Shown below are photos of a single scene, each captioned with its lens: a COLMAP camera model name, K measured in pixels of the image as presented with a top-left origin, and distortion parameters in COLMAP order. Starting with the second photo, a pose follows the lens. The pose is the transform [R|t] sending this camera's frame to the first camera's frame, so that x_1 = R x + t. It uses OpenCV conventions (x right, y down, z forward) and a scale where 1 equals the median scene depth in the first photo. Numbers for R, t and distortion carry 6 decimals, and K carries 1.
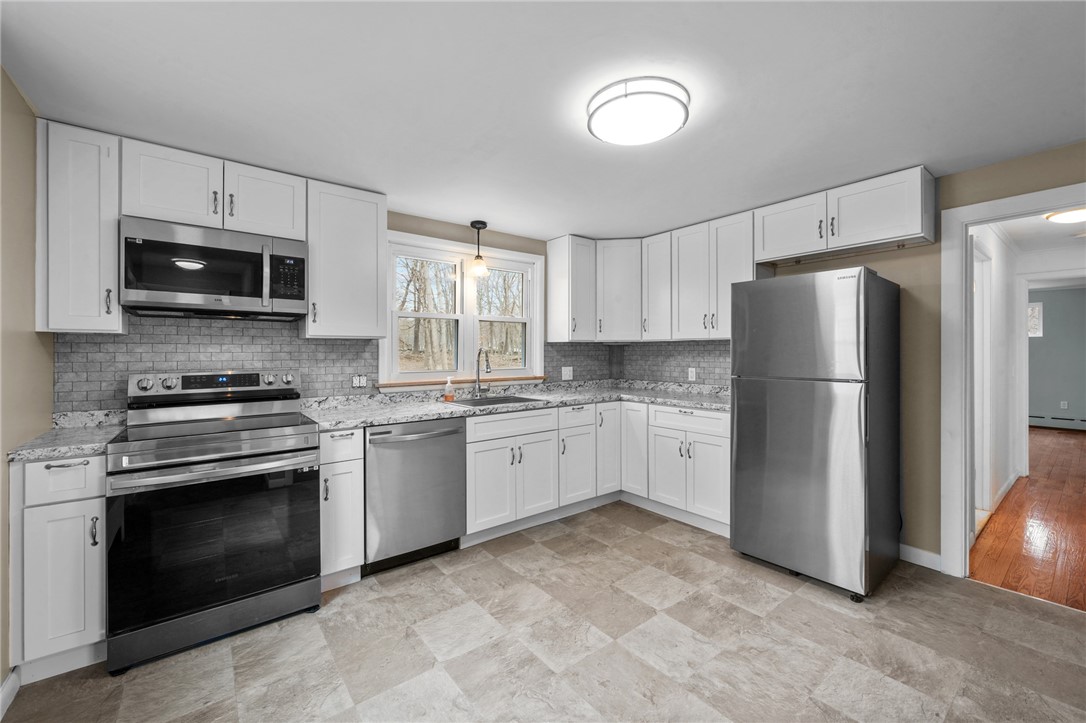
lens RADIAL K [[446.5, 0, 546.3], [0, 446.5, 353.9], [0, 0, 1]] dist [0.007511, 0.000018]
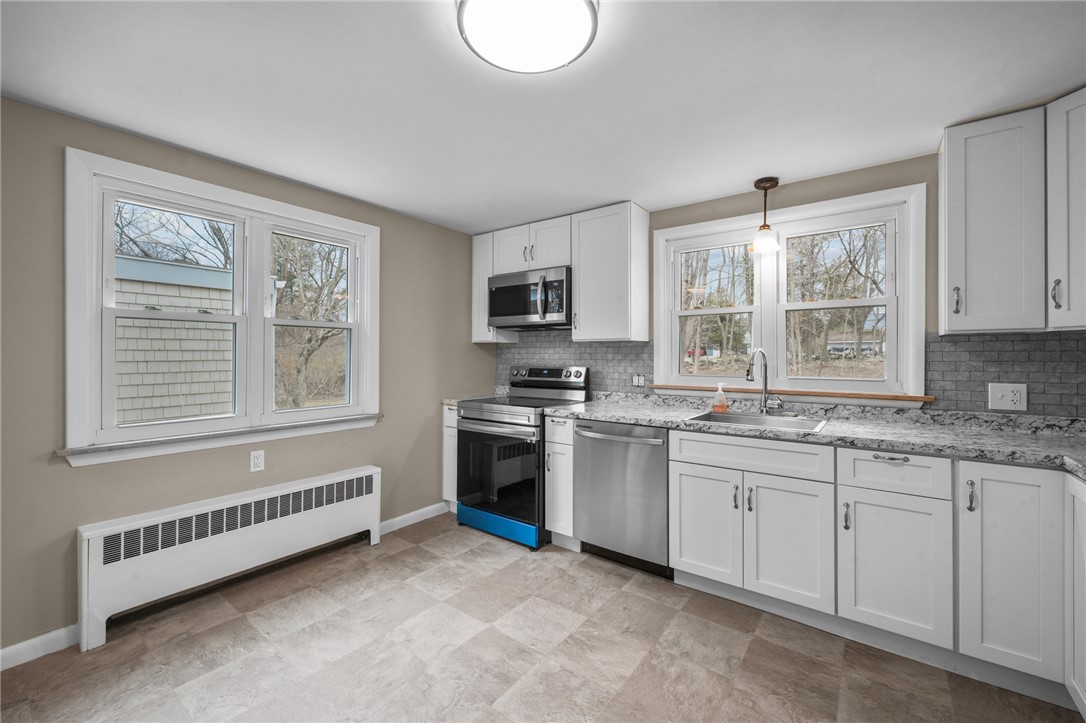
lens RADIAL K [[446.5, 0, 546.3], [0, 446.5, 353.9], [0, 0, 1]] dist [0.007511, 0.000018]
pose [[0.247597, 0.001933, -0.968861, 0.585252], [-0.006075, 0.999981, 0.000443, -0.001657], [0.968844, 0.005777, 0.247604, 0.551482]]
